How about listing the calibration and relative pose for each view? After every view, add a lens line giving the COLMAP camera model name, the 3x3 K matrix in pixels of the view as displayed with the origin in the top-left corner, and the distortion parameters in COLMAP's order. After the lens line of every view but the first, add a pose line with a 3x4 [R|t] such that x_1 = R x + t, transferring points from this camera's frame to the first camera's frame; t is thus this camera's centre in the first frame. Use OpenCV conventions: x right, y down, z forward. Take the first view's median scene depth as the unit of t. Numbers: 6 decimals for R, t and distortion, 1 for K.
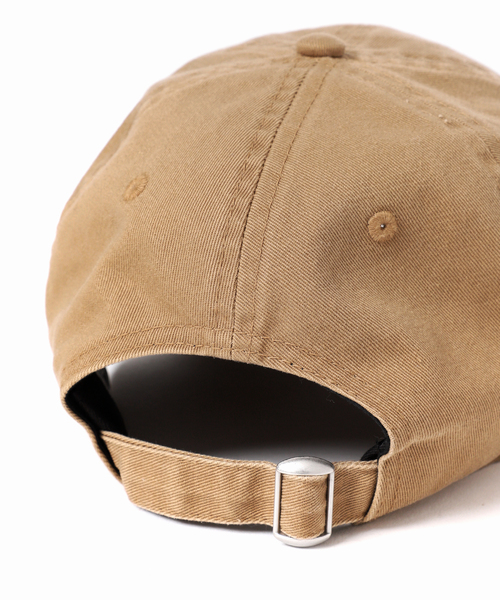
lens RADIAL K [[1463.3, 0, 250.6], [0, 1463.3, 301.0], [0, 0, 1]] dist [0.110836, 0.000000]
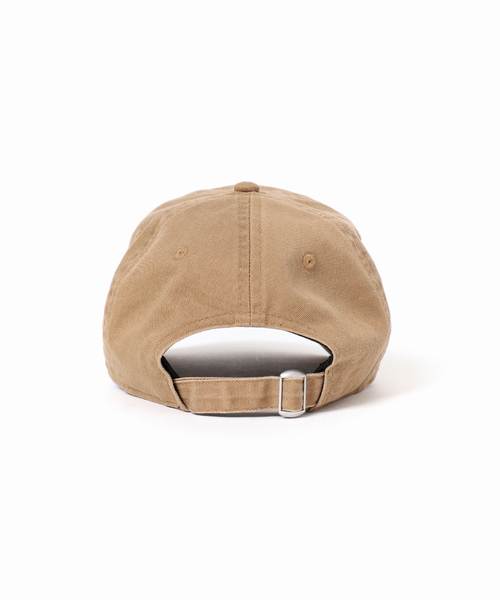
lens RADIAL K [[1463.3, 0, 249.6], [0, 1463.3, 299.4], [0, 0, 1]] dist [0.110836, 0.000000]
pose [[0.947310, -0.050796, 0.316266, -0.644384], [0.112556, 0.977171, -0.180191, 0.363298], [-0.299893, 0.206294, 0.931401, -0.877686]]
